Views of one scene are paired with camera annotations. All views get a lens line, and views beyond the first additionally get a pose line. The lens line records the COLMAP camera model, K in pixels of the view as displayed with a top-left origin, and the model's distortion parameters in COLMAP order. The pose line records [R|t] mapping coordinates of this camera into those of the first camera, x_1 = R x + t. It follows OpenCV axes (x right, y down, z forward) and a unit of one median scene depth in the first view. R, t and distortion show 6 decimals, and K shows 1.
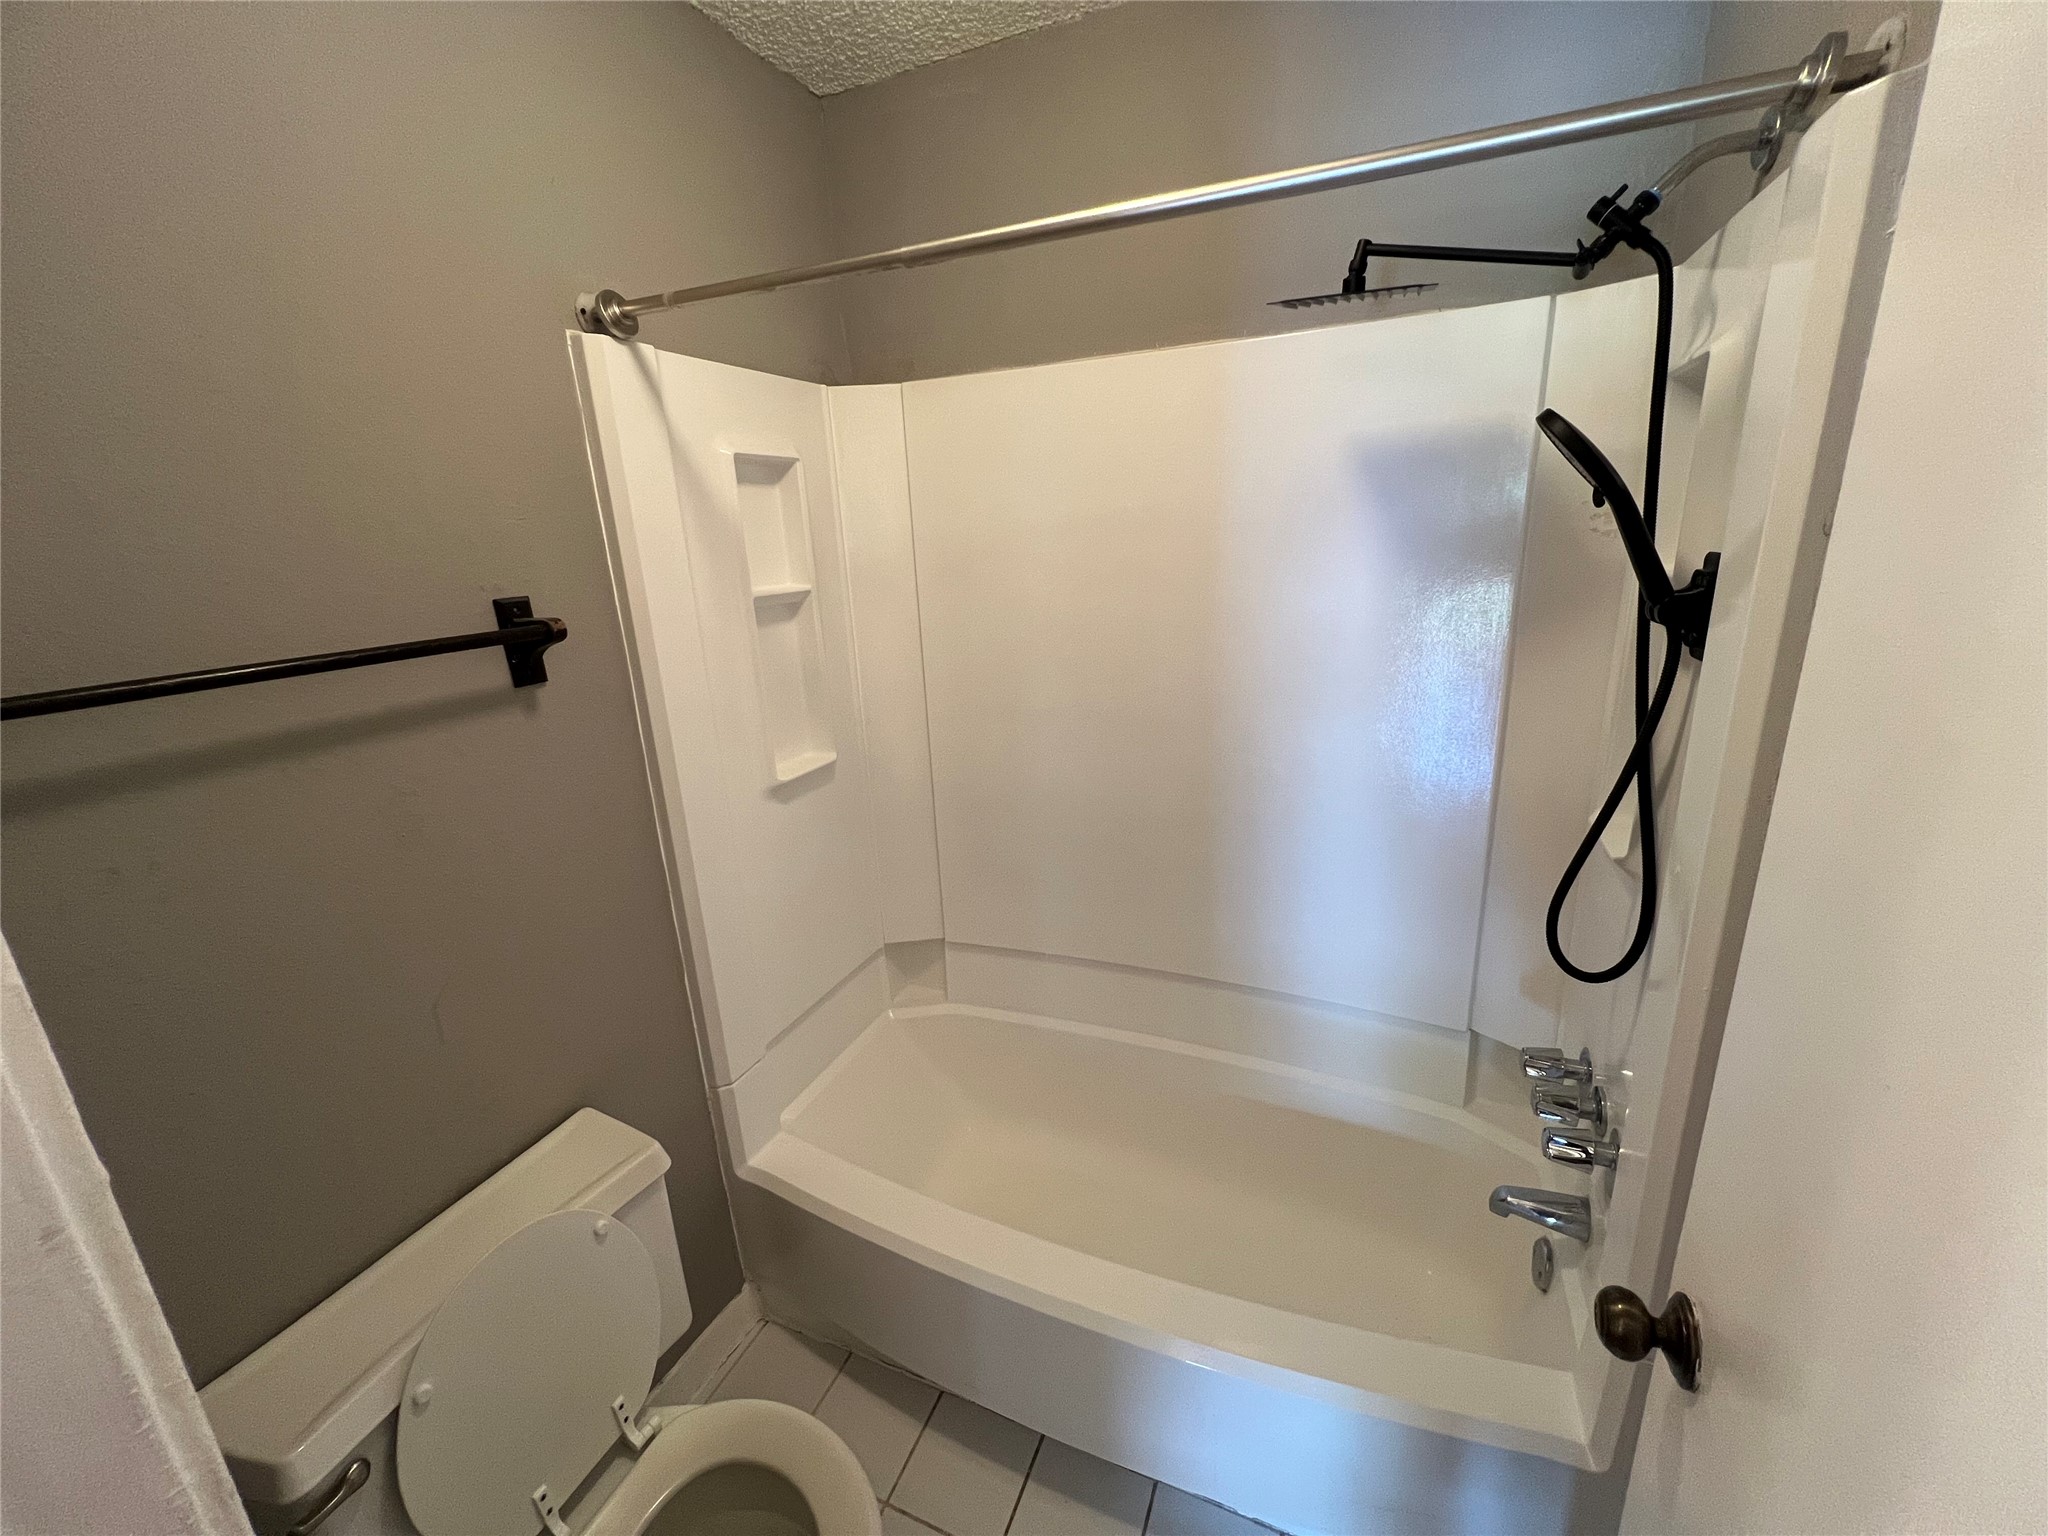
lens RADIAL K [[817.3, 0, 1024.1], [0, 817.3, 766.1], [0, 0, 1]] dist [0.003456, -0.001154]
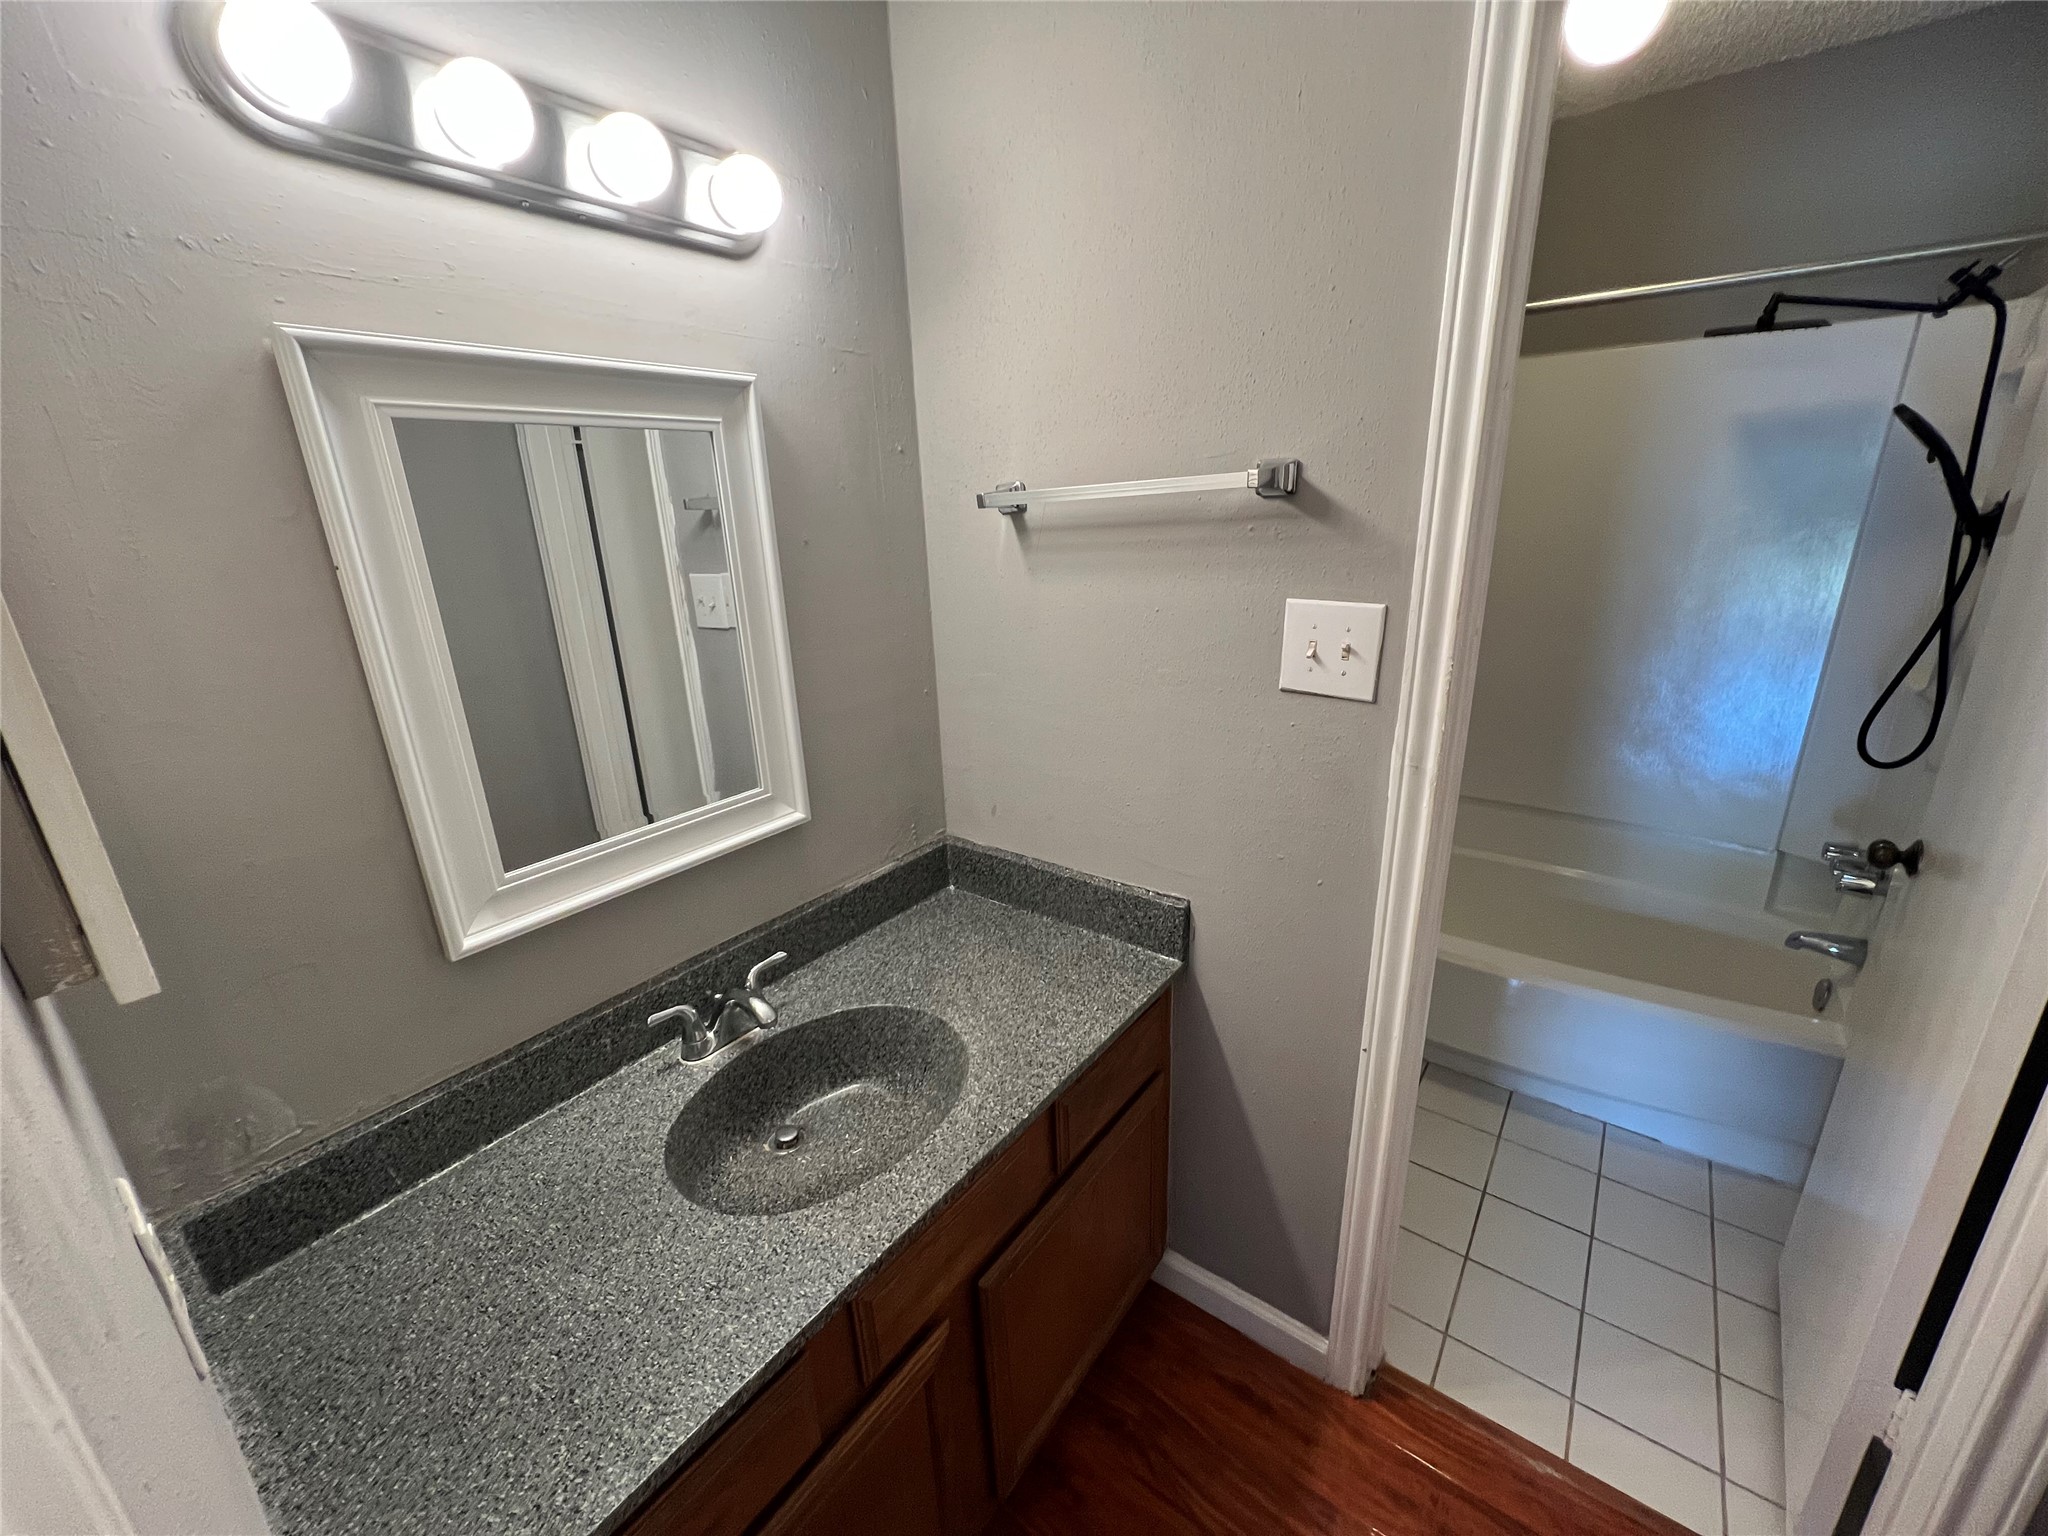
lens RADIAL K [[817.3, 0, 1027.7], [0, 817.3, 762.4], [0, 0, 1]] dist [0.003456, -0.001154]
pose [[0.971151, 0.092044, -0.219986, -0.615906], [-0.084359, 0.995459, 0.044098, 0.347054], [0.223046, -0.024268, 0.974506, -0.978664]]
